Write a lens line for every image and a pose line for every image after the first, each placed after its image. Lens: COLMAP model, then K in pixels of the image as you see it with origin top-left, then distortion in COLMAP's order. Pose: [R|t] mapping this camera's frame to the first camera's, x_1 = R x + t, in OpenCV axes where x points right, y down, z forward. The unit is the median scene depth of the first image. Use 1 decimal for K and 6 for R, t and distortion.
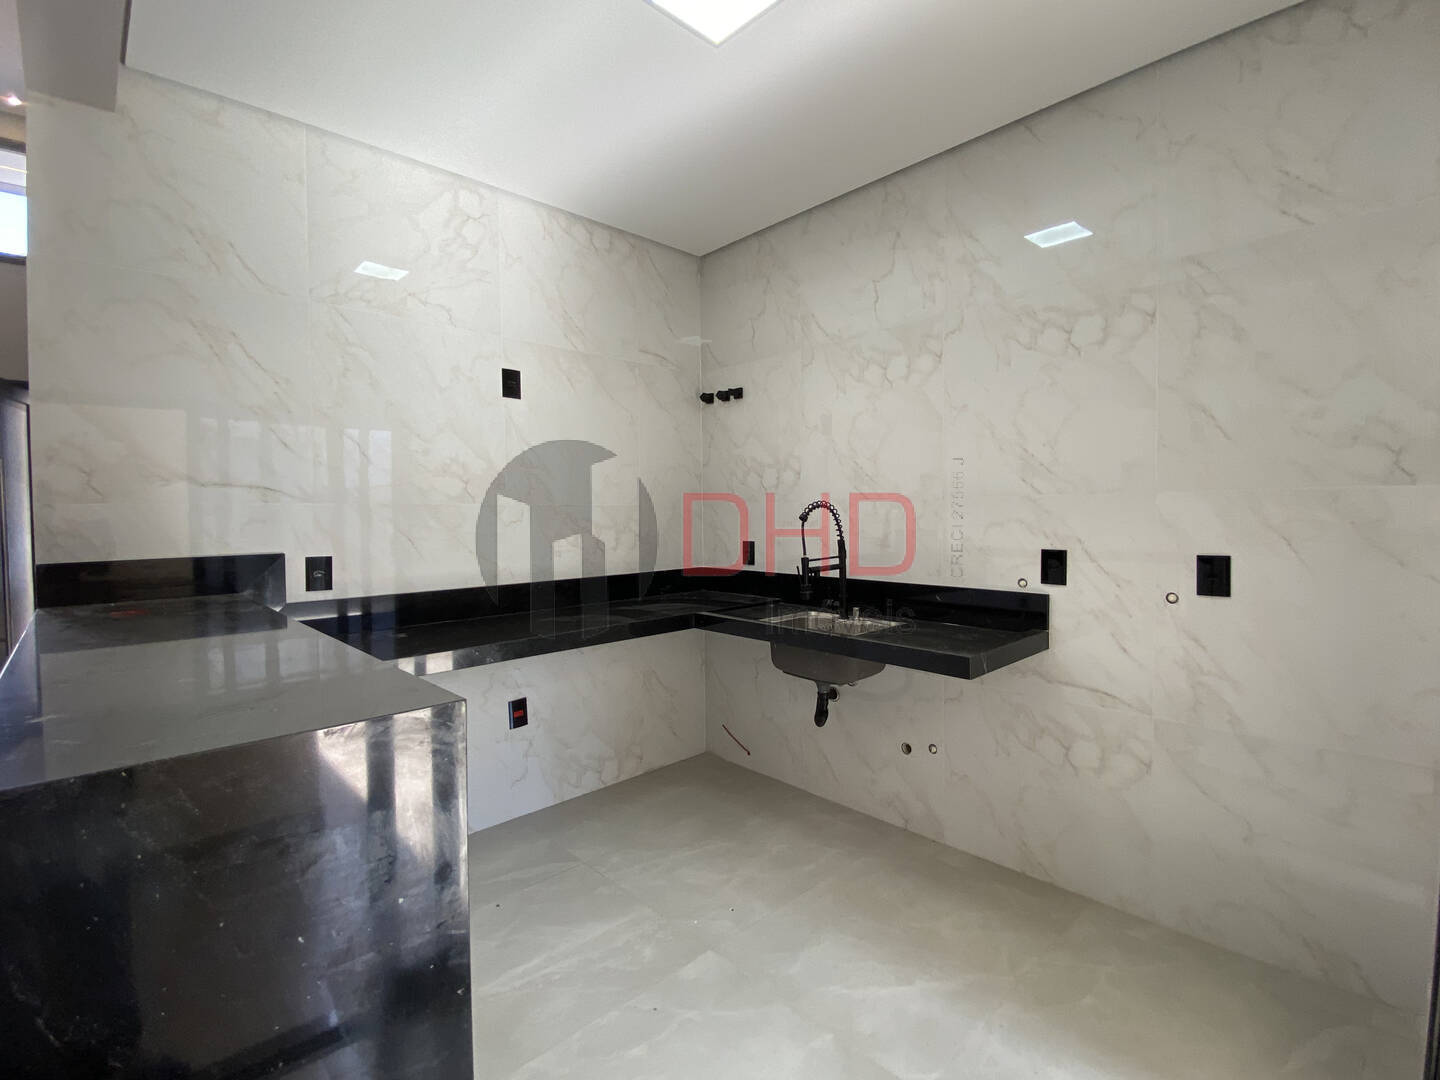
lens RADIAL K [[683.3, 0, 715.5], [0, 683.3, 544.9], [0, 0, 1]] dist [-0.005155, -0.004019]
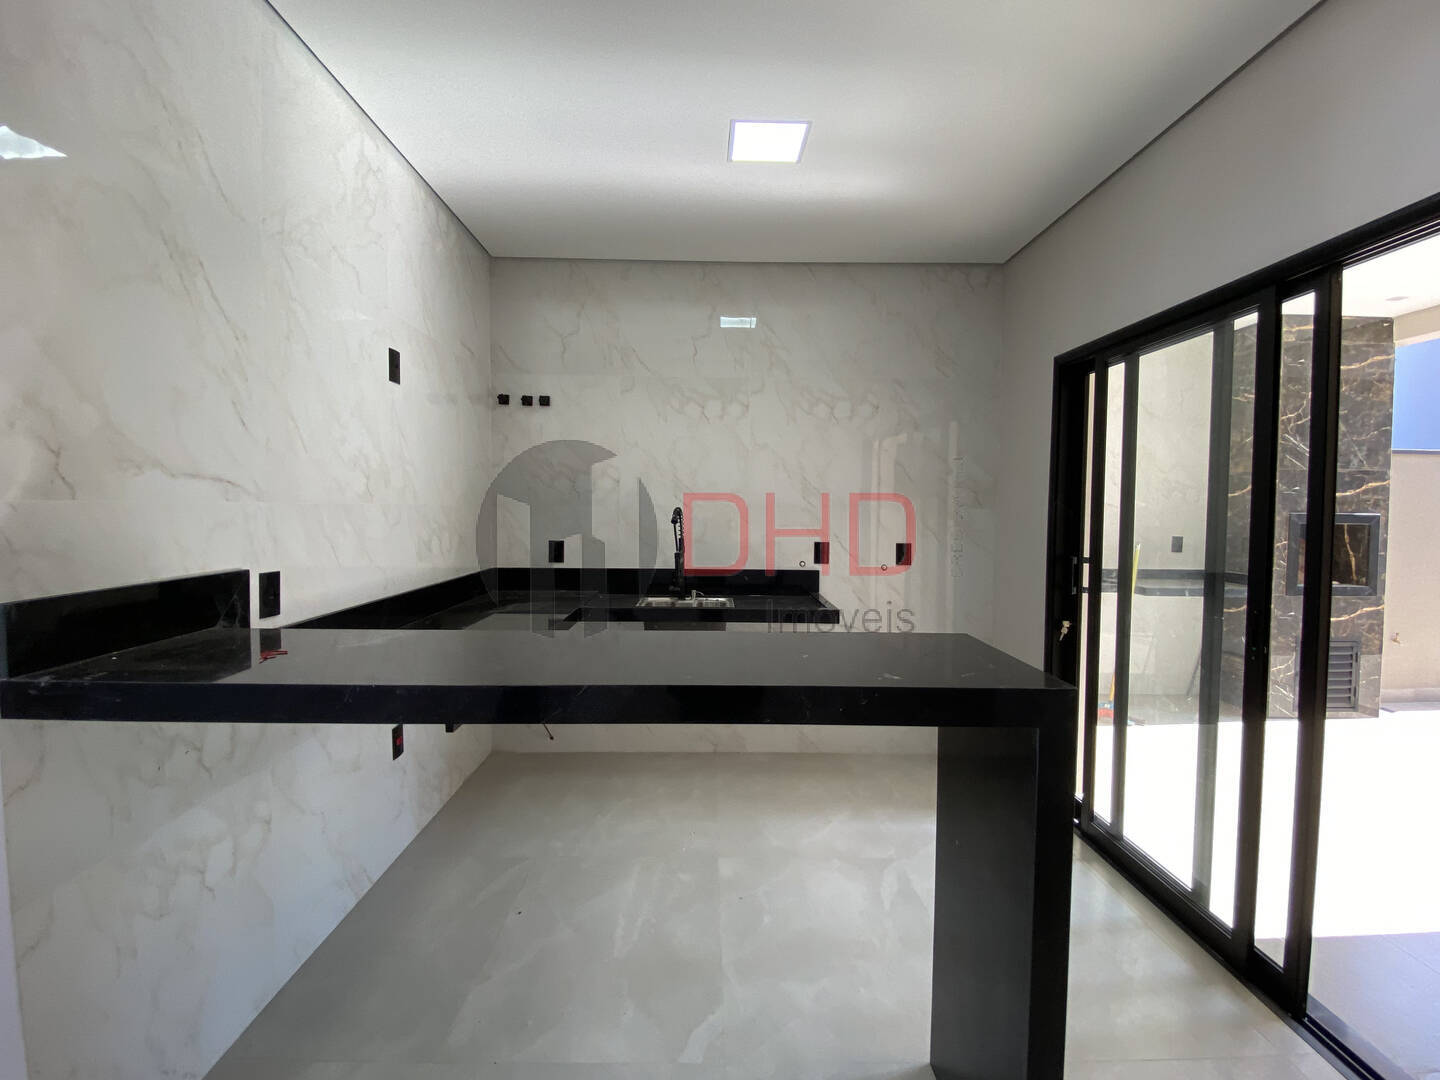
lens RADIAL K [[683.3, 0, 739.6], [0, 683.3, 536.9], [0, 0, 1]] dist [-0.005155, -0.004019]
pose [[0.647080, -0.016121, 0.762252, -0.801855], [0.014846, 0.999853, 0.008543, -0.020492], [-0.762278, 0.005788, 0.647224, 0.106584]]
